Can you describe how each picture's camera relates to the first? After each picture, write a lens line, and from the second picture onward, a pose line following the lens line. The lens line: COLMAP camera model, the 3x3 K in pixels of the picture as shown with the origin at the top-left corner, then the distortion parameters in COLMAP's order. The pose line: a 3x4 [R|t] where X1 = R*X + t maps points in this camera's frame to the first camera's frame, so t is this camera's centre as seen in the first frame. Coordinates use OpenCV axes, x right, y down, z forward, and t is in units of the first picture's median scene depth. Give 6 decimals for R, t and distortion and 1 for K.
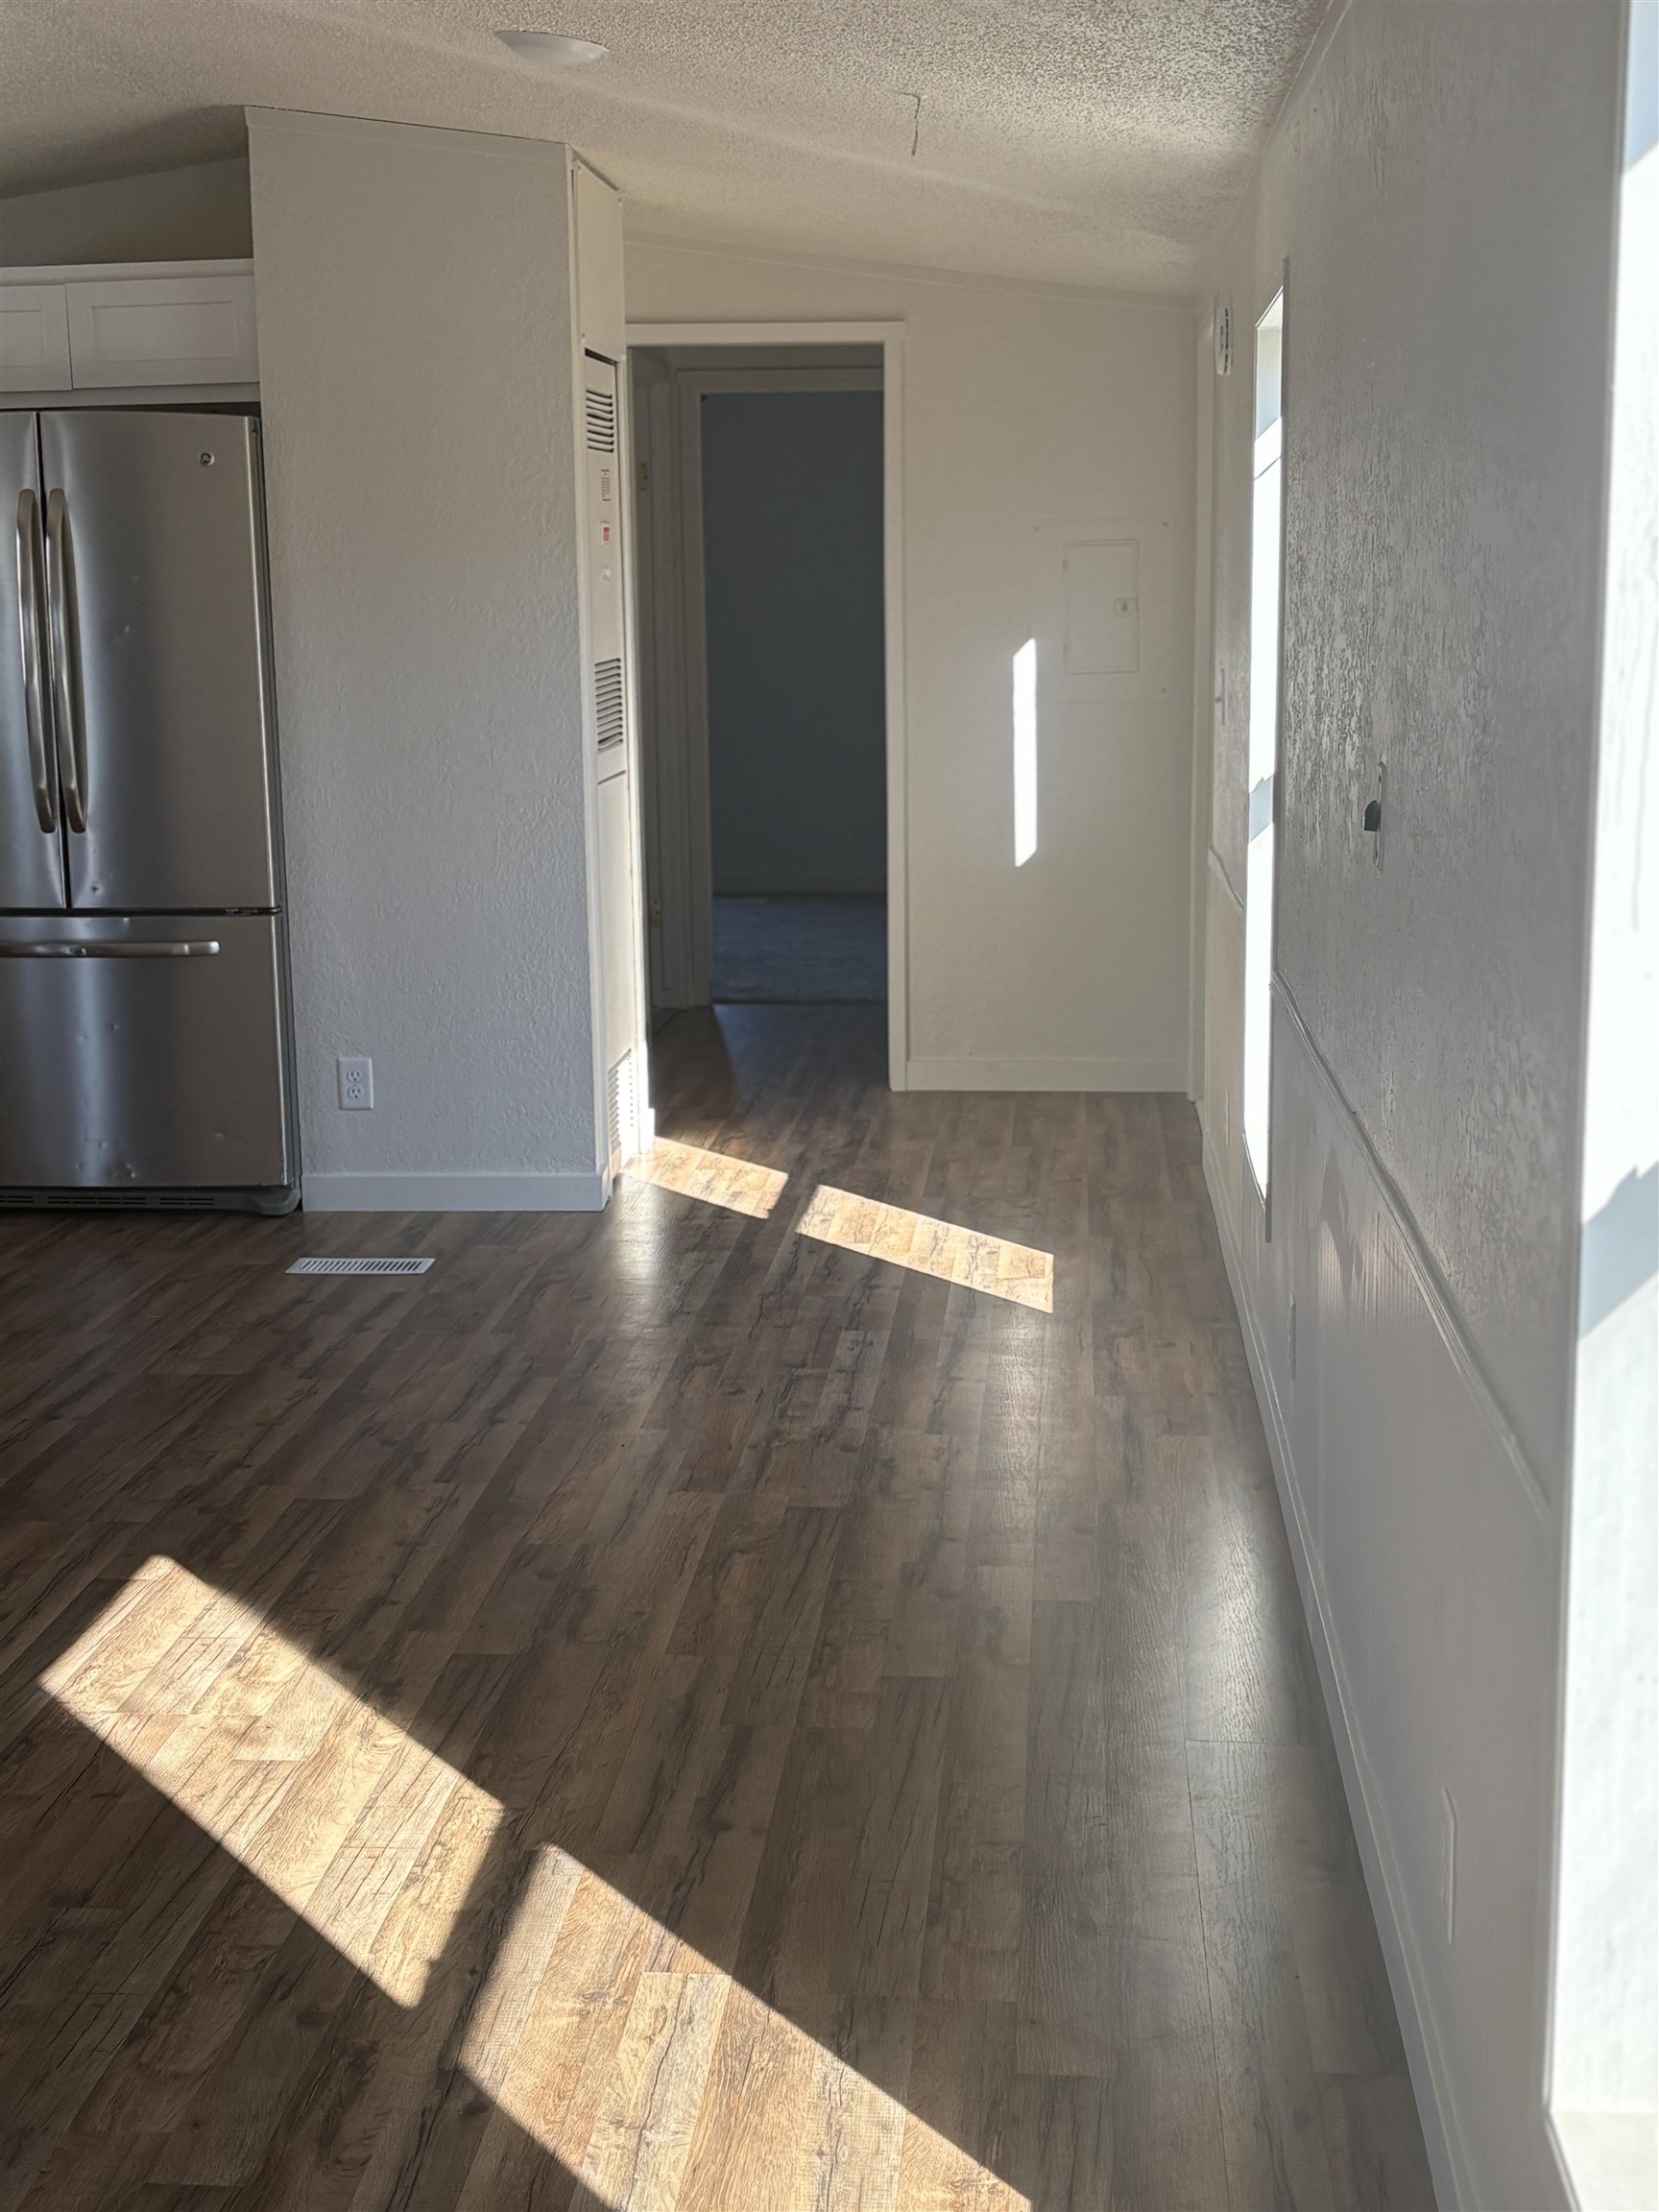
lens RADIAL K [[2875.8, 0, 829.5], [0, 2875.8, 1106.0], [0, 0, 1]] dist [0.219499, -0.839383]
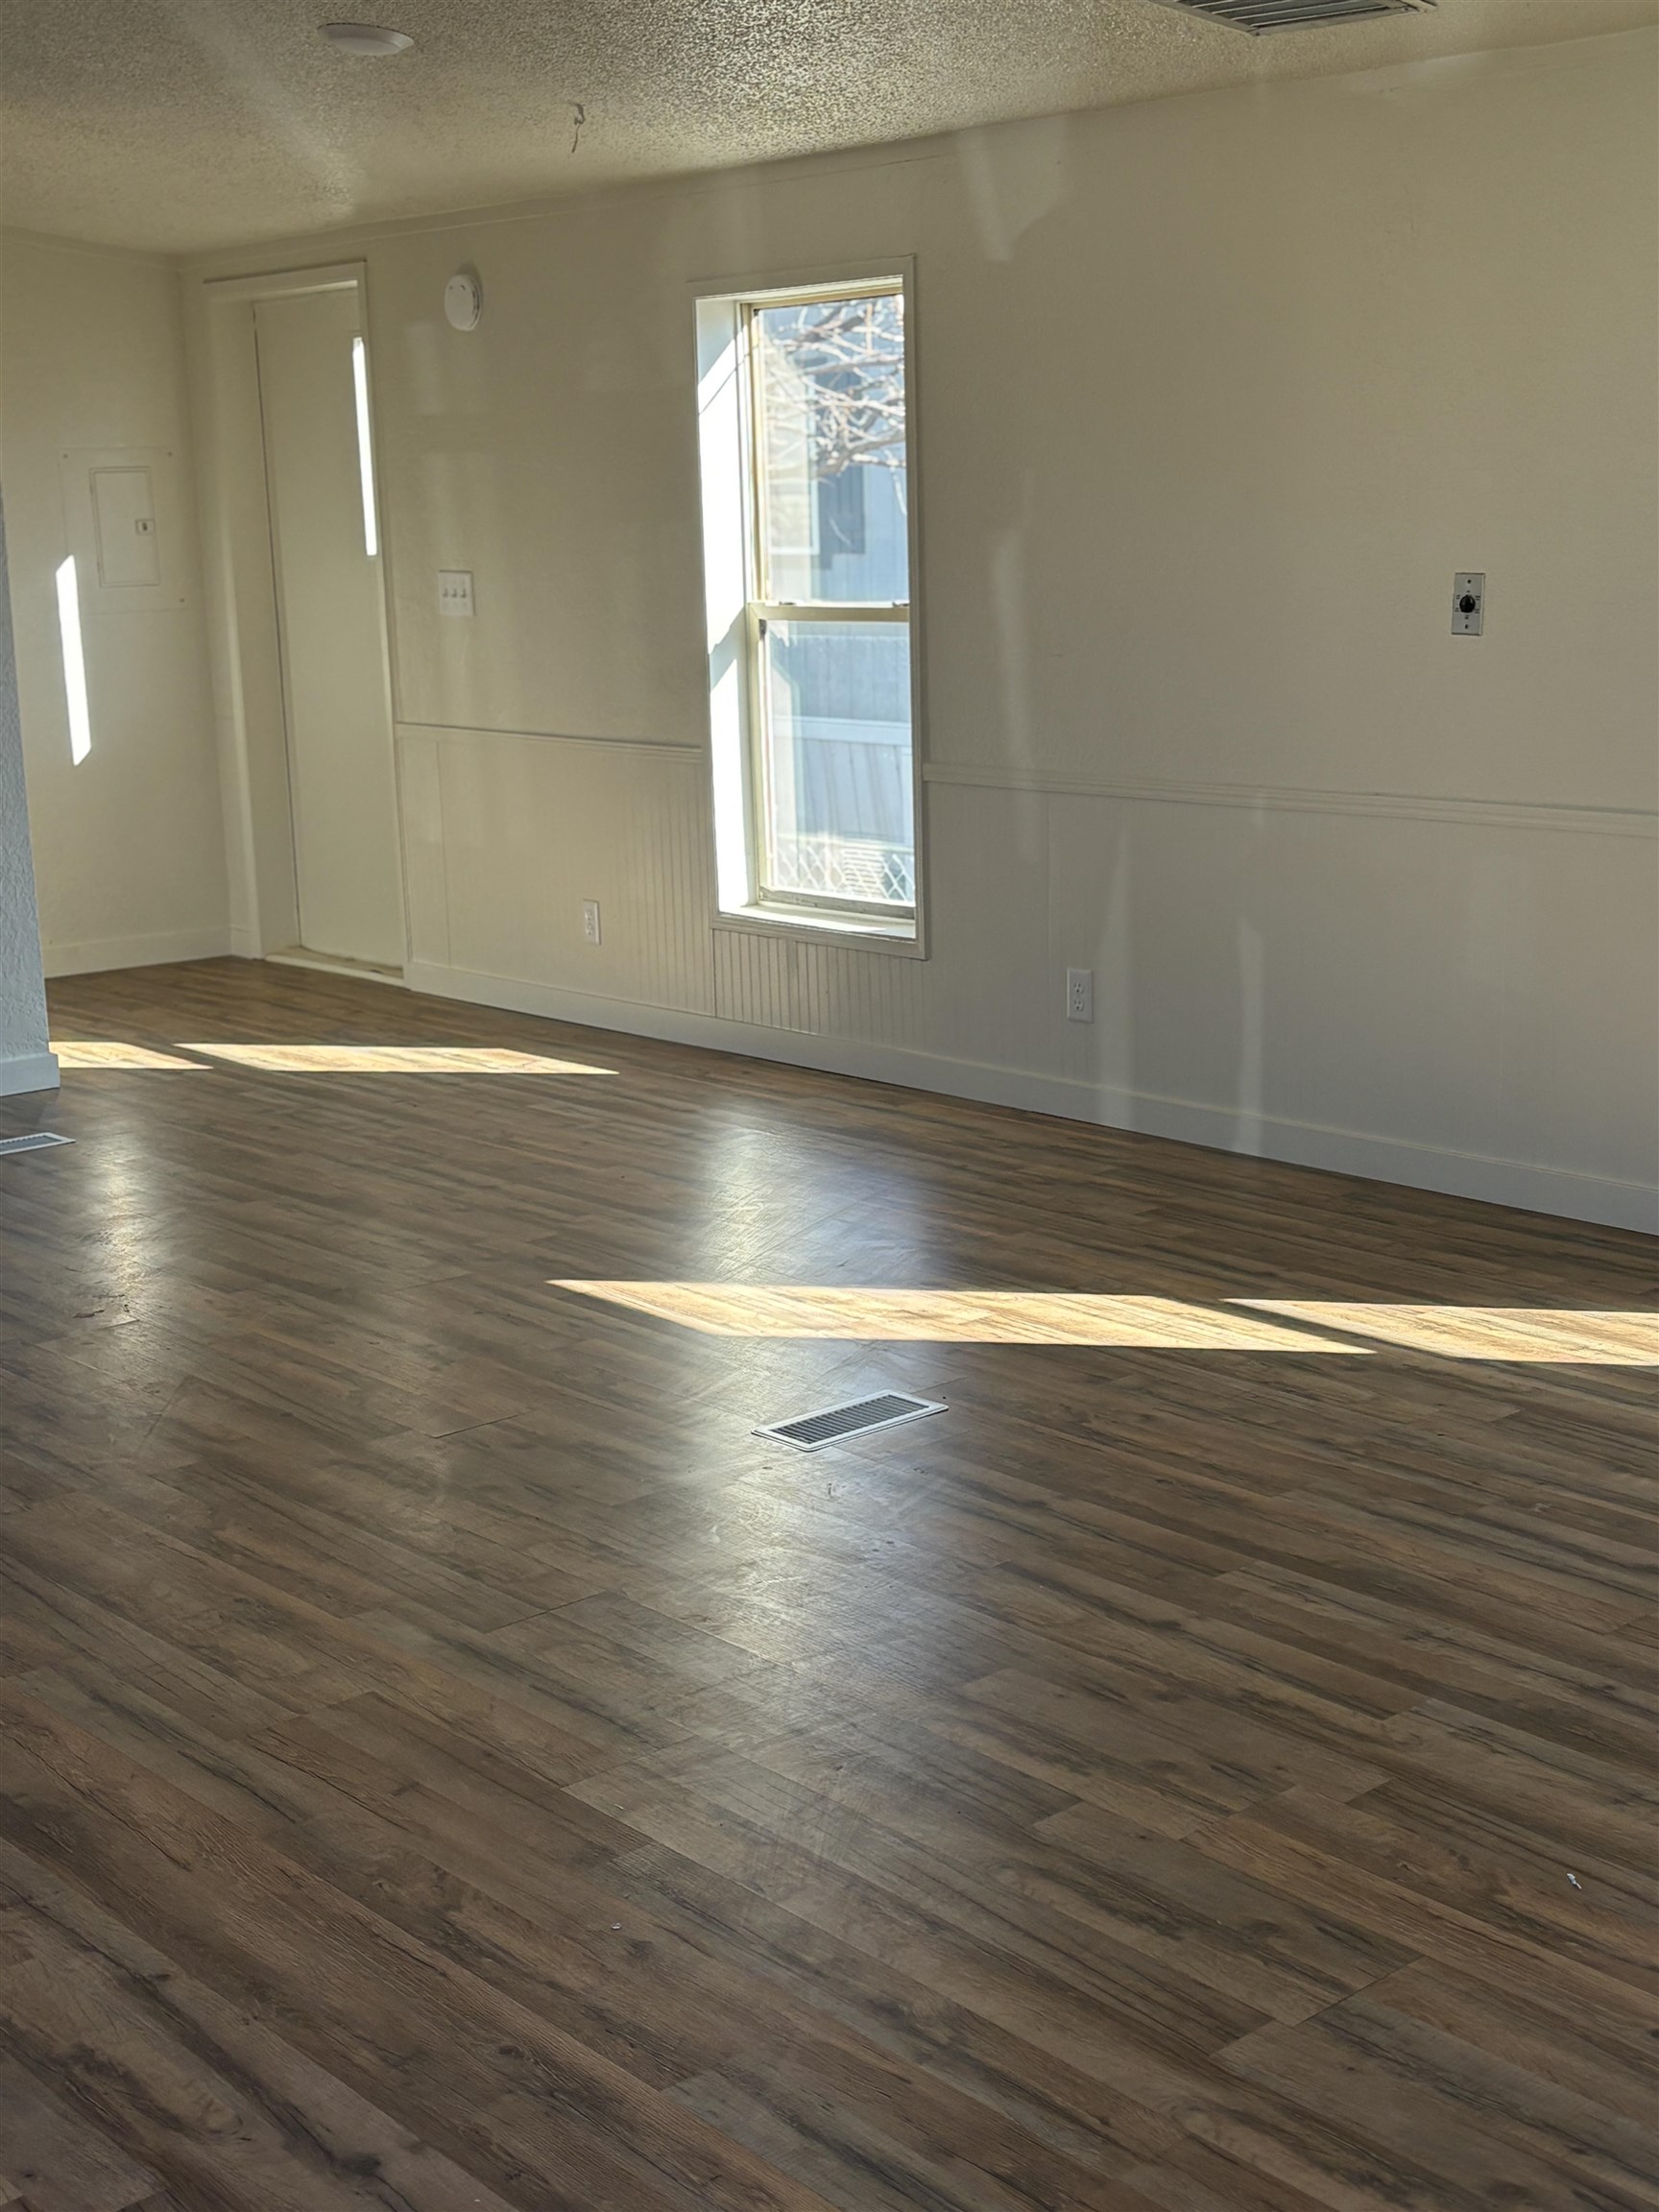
lens RADIAL K [[2875.8, 0, 829.5], [0, 2875.8, 1106.0], [0, 0, 1]] dist [0.219499, -0.839383]
pose [[0.694595, -0.153894, 0.702748, -1.300497], [0.144850, 0.986763, 0.072921, 0.012387], [-0.704668, 0.051143, 0.707692, 0.065191]]
